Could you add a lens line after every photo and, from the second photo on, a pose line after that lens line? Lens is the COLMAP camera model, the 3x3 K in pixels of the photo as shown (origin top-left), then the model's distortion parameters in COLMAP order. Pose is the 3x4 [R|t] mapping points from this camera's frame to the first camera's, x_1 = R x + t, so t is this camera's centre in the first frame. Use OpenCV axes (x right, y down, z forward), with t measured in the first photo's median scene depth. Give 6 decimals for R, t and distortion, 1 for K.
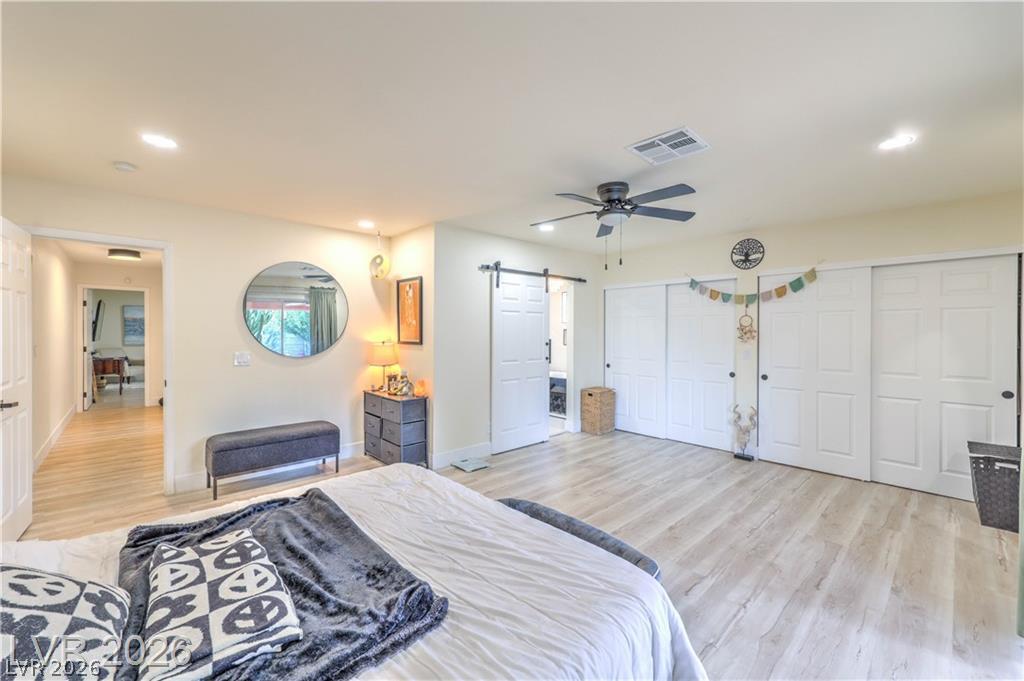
lens RADIAL K [[412.2, 0, 514.4], [0, 412.2, 327.6], [0, 0, 1]] dist [0.000847, 0.000116]
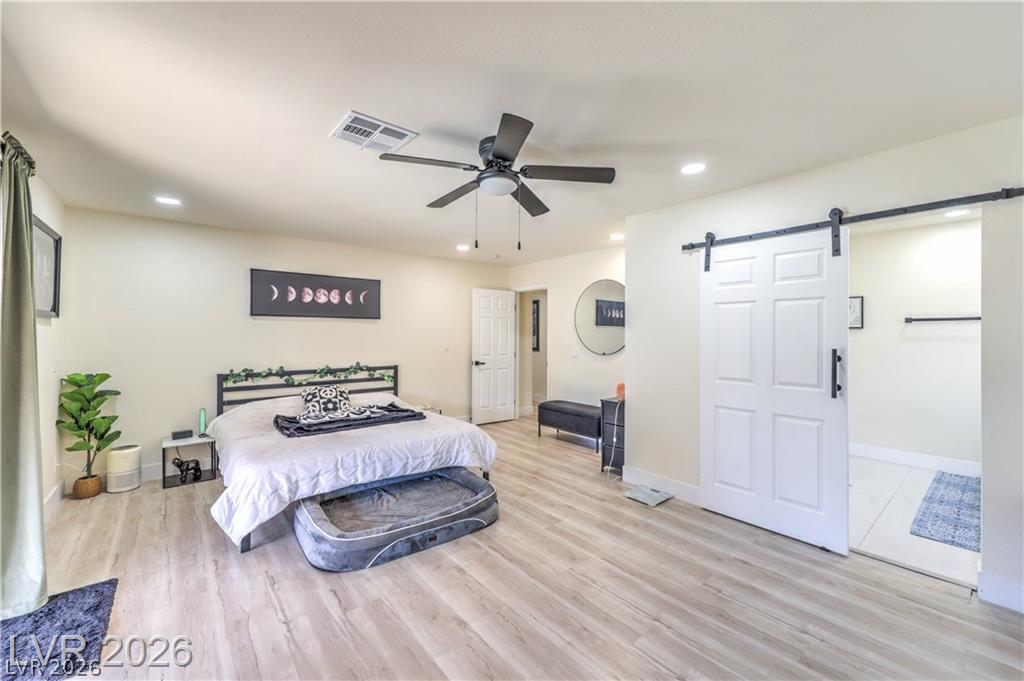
lens RADIAL K [[406.8, 0, 515.0], [0, 406.8, 335.5], [0, 0, 1]] dist [0.000752, 0.000080]
pose [[-0.049875, -0.001559, -0.998754, 0.707303], [0.005436, 0.999984, -0.001832, 0.011948], [0.998741, -0.005520, -0.049865, 0.761734]]
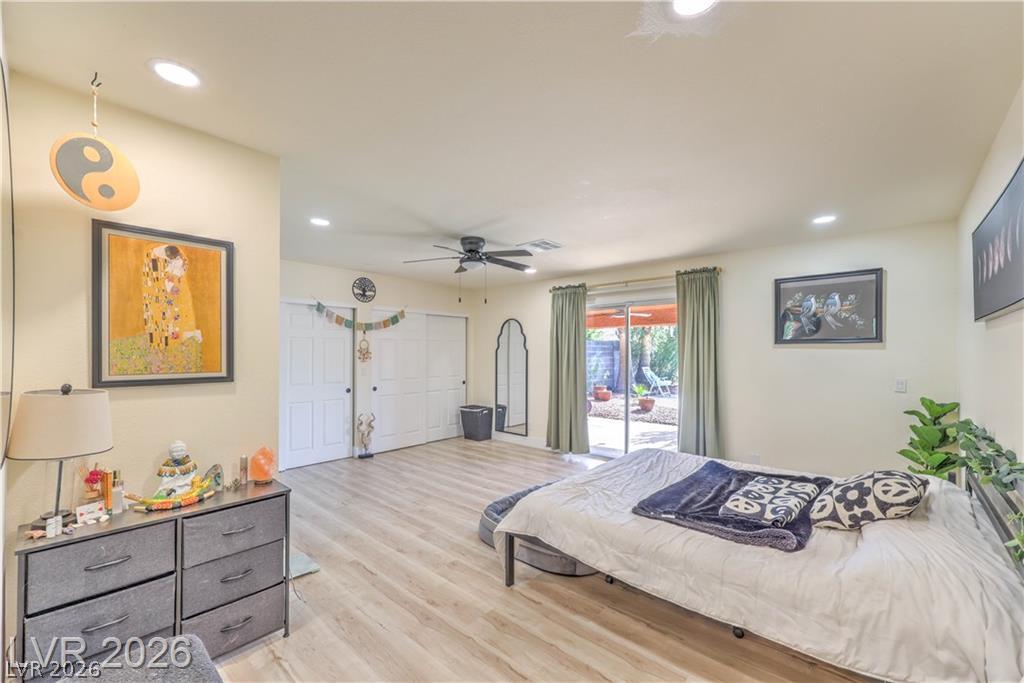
lens RADIAL K [[420.4, 0, 512.9], [0, 420.4, 352.6], [0, 0, 1]] dist [-0.000968, -0.000032]
pose [[-0.086753, -0.000506, 0.996230, -0.753879], [-0.006424, 0.999979, -0.000052, 0.004966], [-0.996209, -0.006404, -0.086754, 0.703421]]
